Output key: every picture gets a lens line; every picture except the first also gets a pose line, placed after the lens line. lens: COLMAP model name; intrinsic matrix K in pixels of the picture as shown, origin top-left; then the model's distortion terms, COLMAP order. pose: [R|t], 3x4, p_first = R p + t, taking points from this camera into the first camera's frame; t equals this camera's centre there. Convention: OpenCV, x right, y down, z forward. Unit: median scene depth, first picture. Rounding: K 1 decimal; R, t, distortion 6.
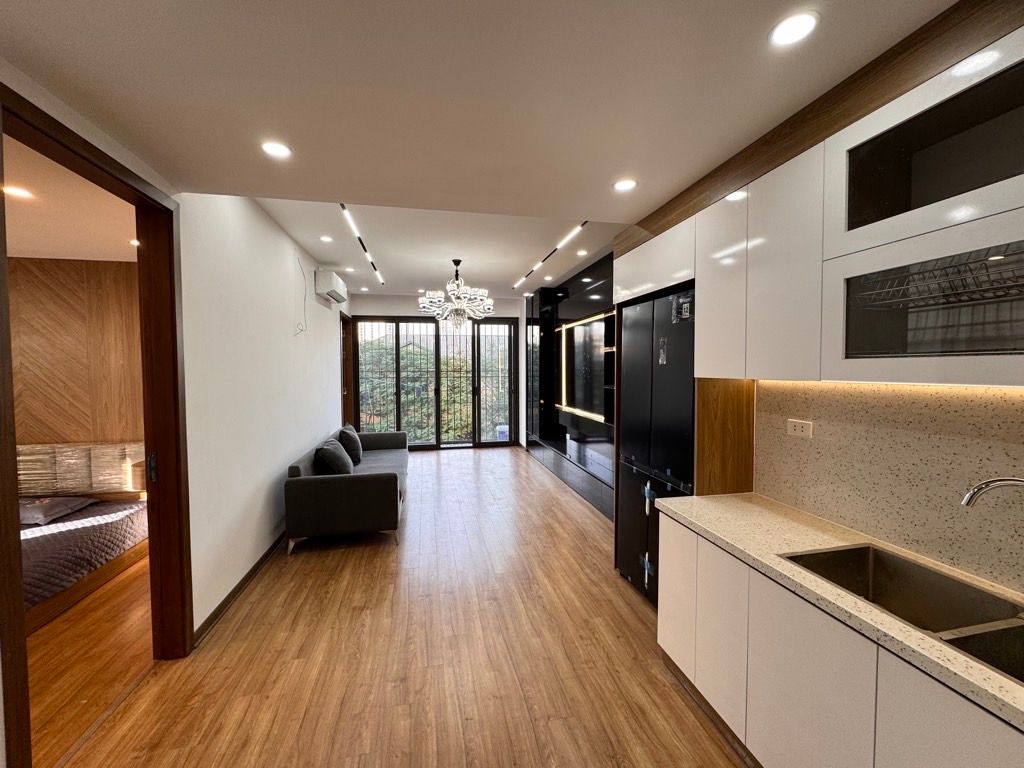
lens RADIAL K [[407.5, 0, 511.1], [0, 407.5, 382.7], [0, 0, 1]] dist [-0.003351, 0.000749]
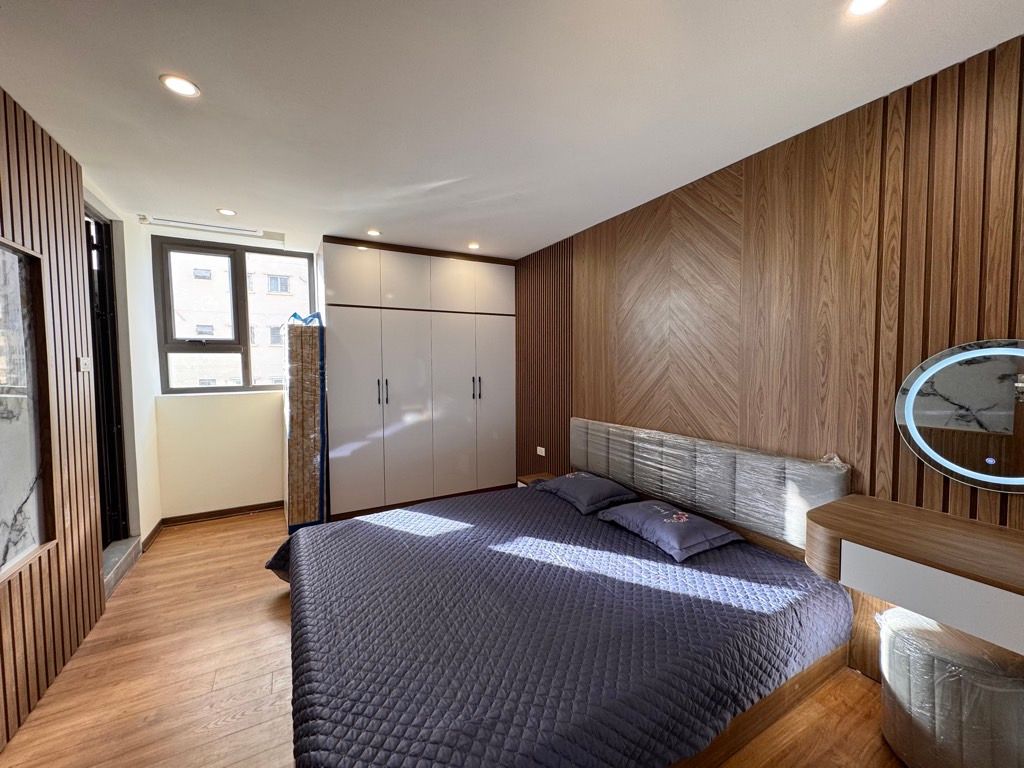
lens RADIAL K [[407.5, 0, 511.1], [0, 407.5, 382.7], [0, 0, 1]] dist [-0.003351, 0.000749]
pose [[0.294127, 0.051561, -0.954374, -0.584622], [-0.027769, 0.998583, 0.045391, 0.030964], [0.955363, 0.013151, 0.295142, 0.514903]]
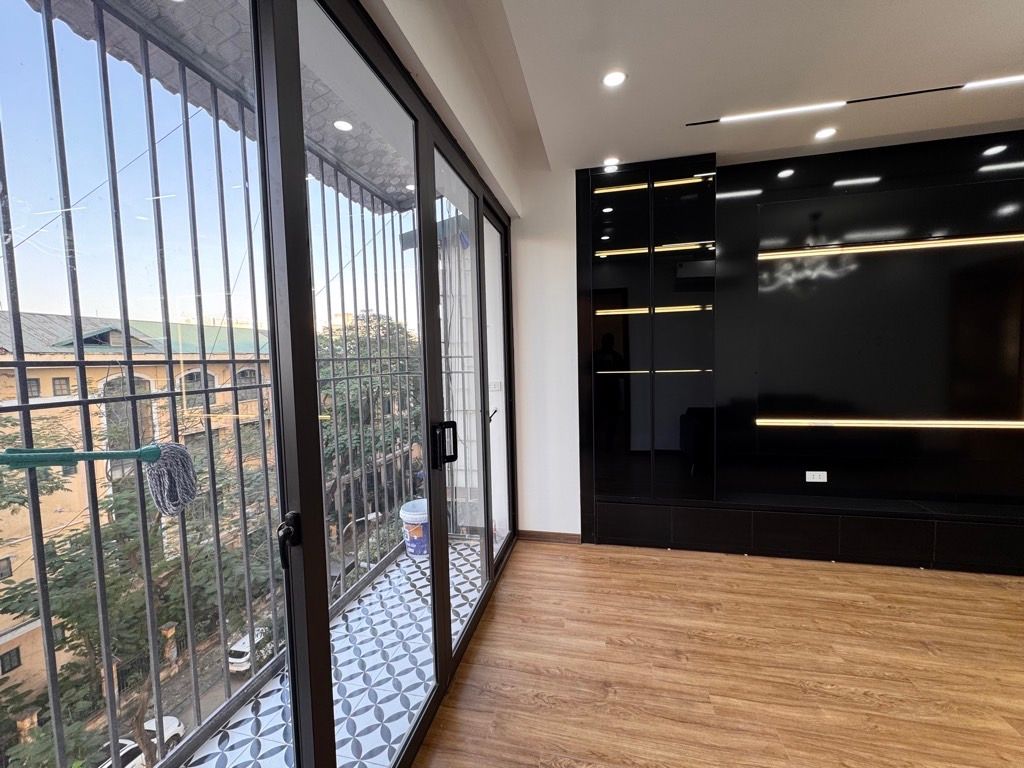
lens RADIAL K [[408.0, 0, 511.6], [0, 408.0, 382.4], [0, 0, 1]] dist [-0.001507, 0.000511]
pose [[0.420022, -0.061076, 0.905456, -0.878466], [0.056264, 0.997566, 0.041190, -0.046640], [-0.905768, 0.033644, 0.422436, 2.124332]]
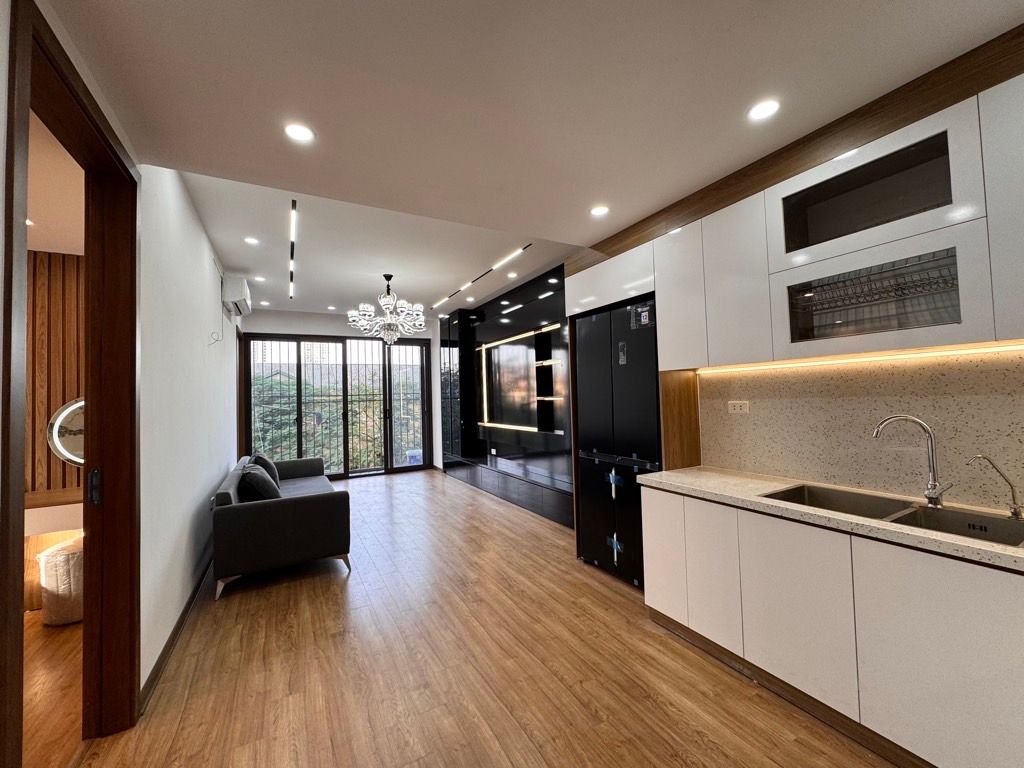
lens RADIAL K [[407.5, 0, 511.1], [0, 407.5, 382.7], [0, 0, 1]] dist [-0.003351, 0.000749]
pose [[0.955714, -0.013961, 0.293966, -0.222819], [0.035999, 0.996919, -0.069691, 0.061122], [-0.292087, 0.077187, 0.953272, -0.015581]]
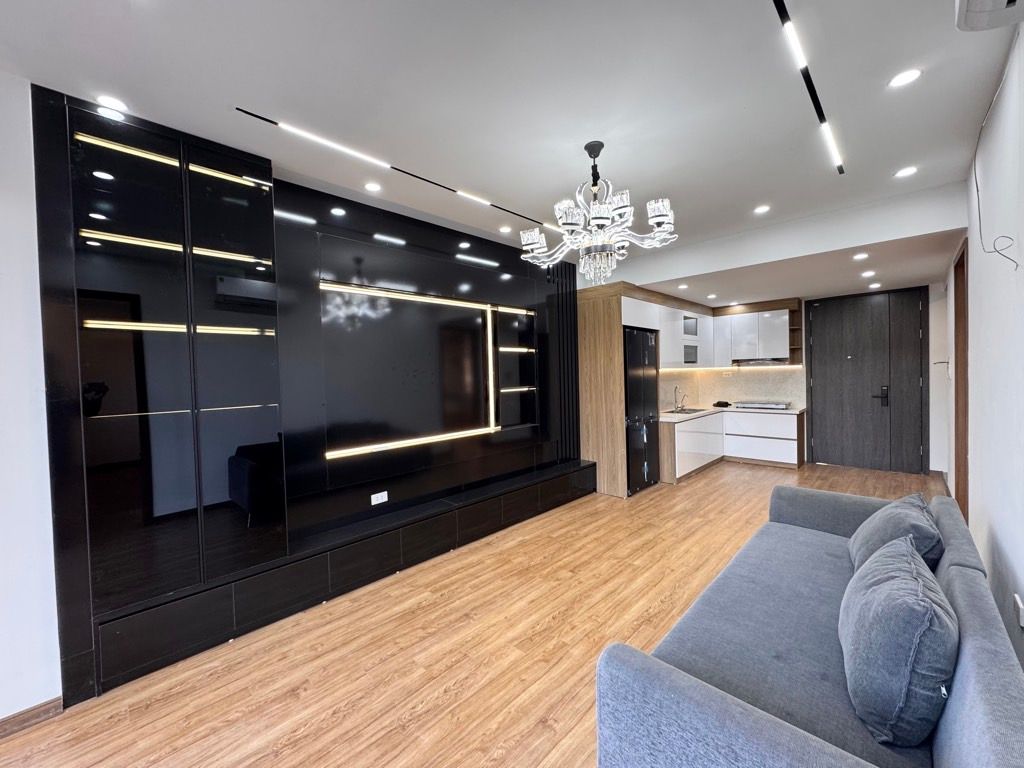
lens RADIAL K [[408.1, 0, 511.5], [0, 408.1, 382.5], [0, 0, 1]] dist [-0.002361, 0.000328]
pose [[-0.555800, 0.000286, 0.831316, -0.769835], [0.058879, 0.997502, 0.039023, -0.058522], [-0.829229, 0.070636, -0.554428, 2.162449]]
